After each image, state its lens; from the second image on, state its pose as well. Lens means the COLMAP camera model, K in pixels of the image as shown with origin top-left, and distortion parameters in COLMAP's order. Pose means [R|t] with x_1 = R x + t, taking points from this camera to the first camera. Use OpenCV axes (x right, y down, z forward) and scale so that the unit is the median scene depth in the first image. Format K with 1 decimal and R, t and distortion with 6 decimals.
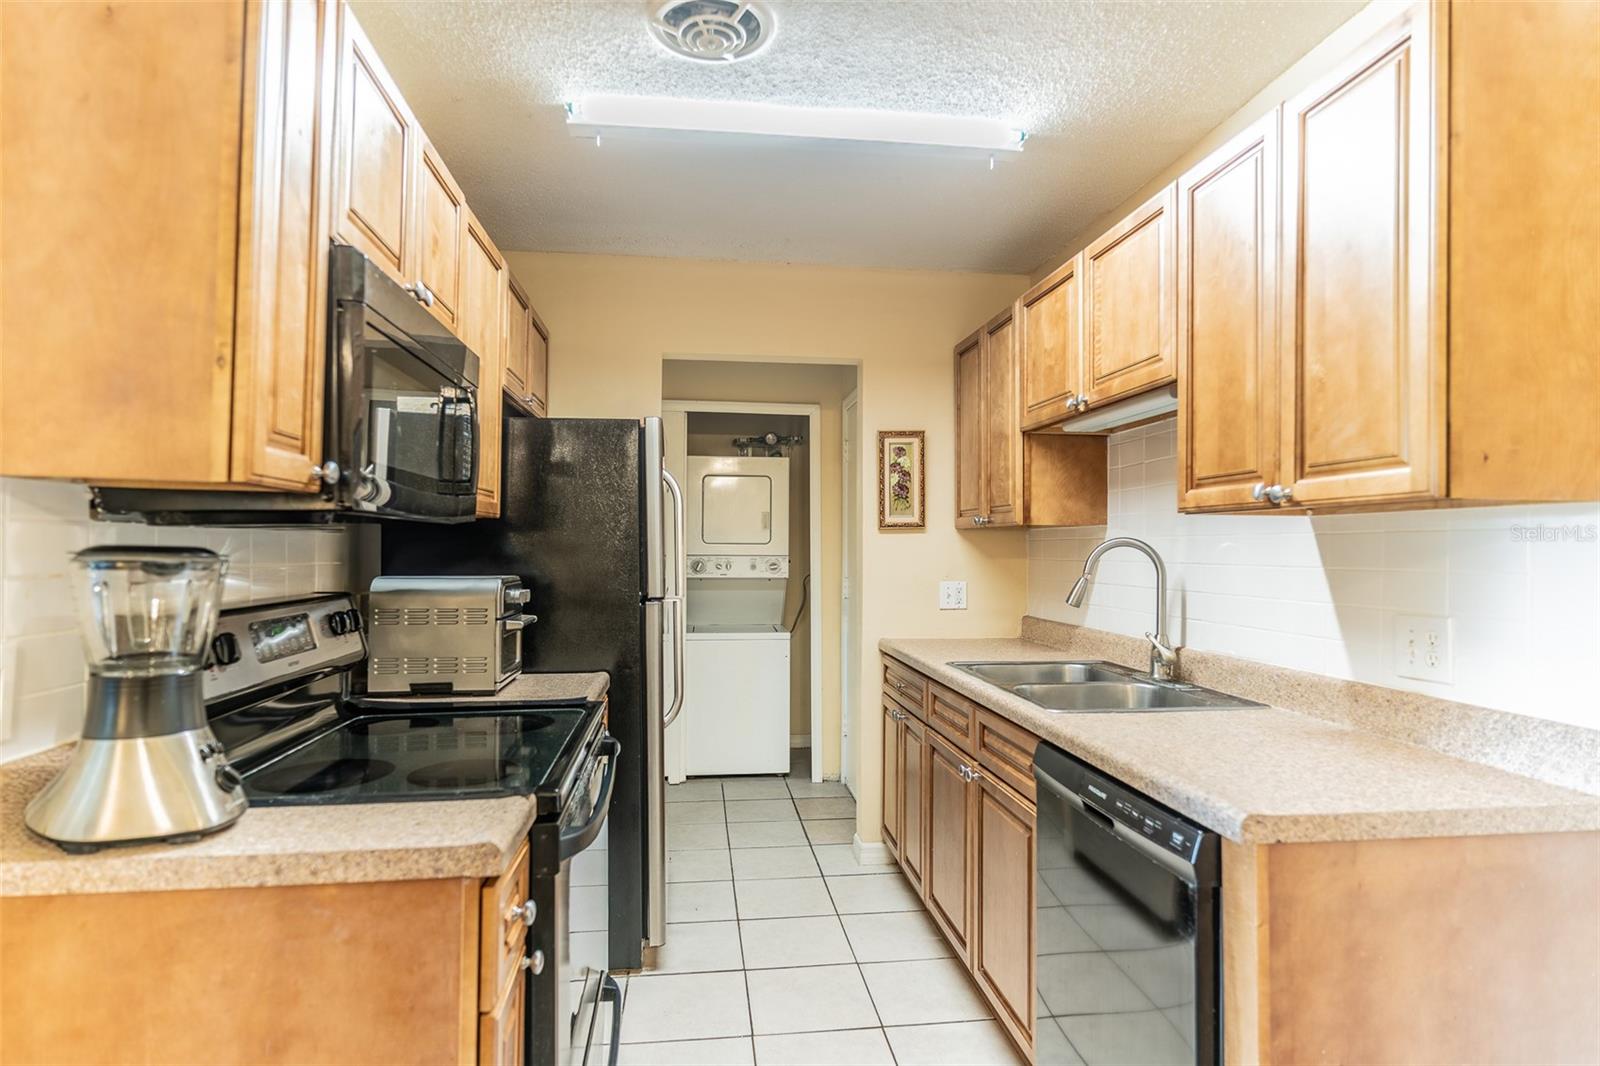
lens RADIAL K [[850.1, 0, 800.0], [0, 850.1, 533.0], [0, 0, 1]] dist [-0.000878, -0.000516]
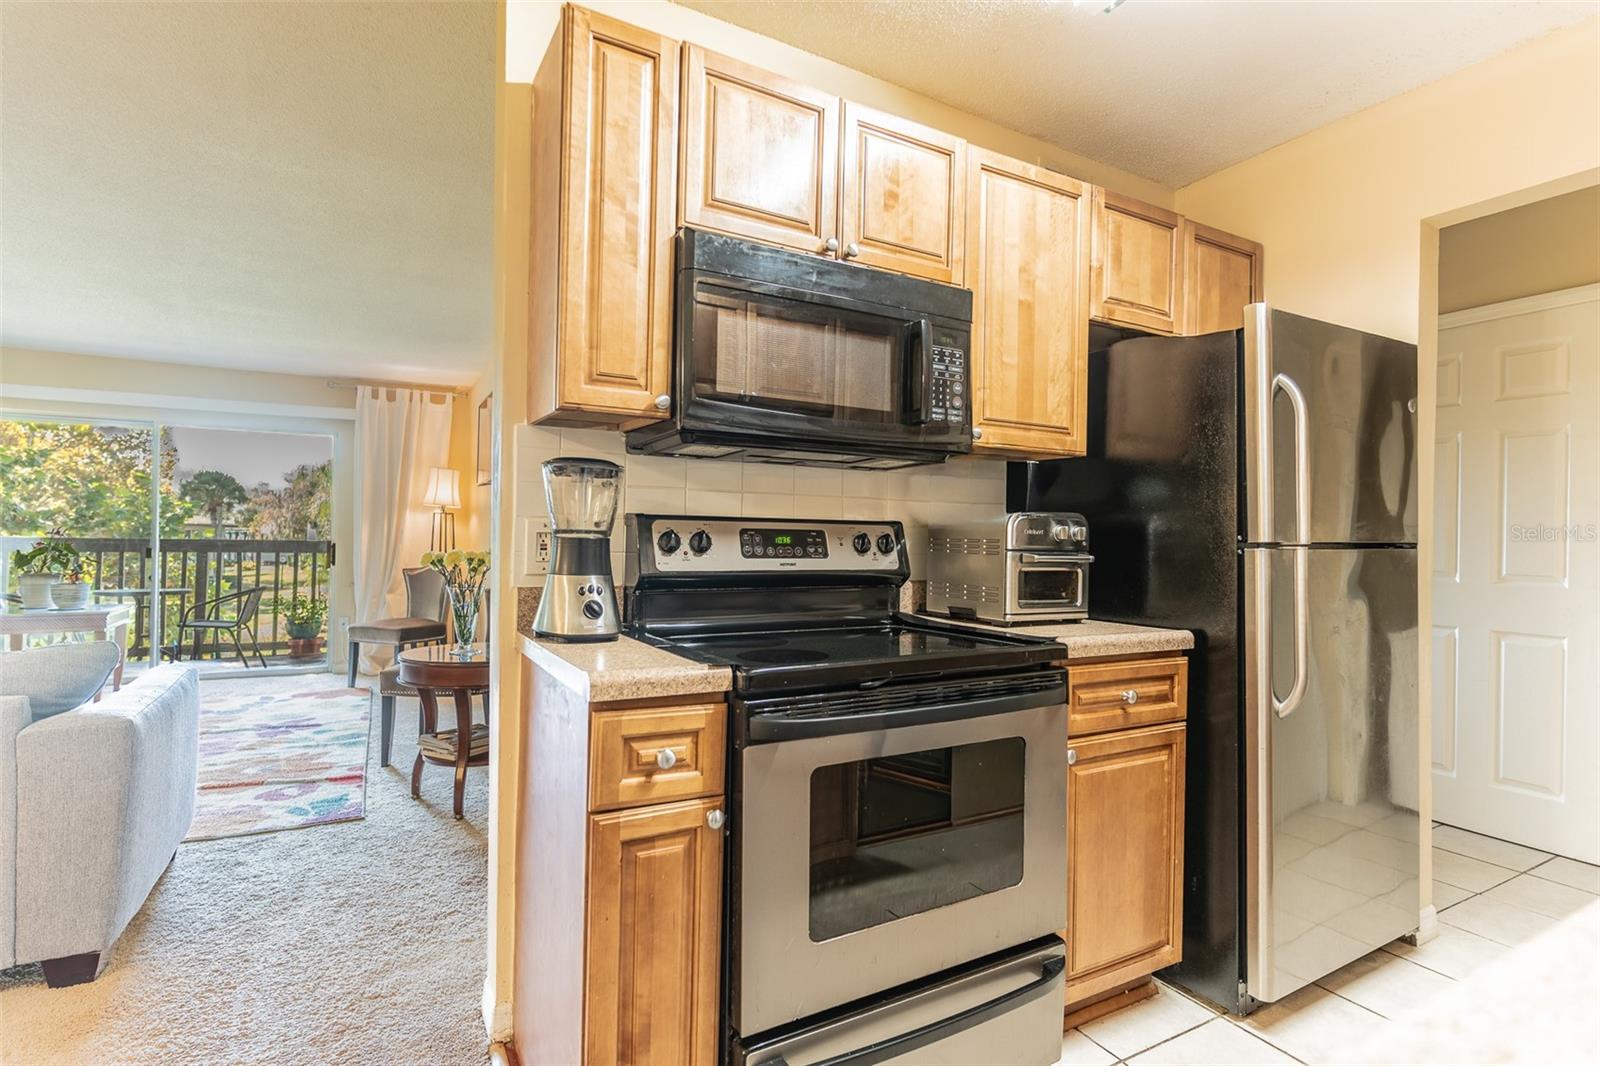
lens RADIAL K [[804.4, 0, 800.0], [0, 804.4, 533.0], [0, 0, 1]] dist [0.000098, -0.000005]
pose [[0.389456, -0.001689, -0.921044, 0.414135], [0.002928, 0.999996, -0.000595, 0.082283], [0.921041, -0.002465, 0.389459, 0.417403]]
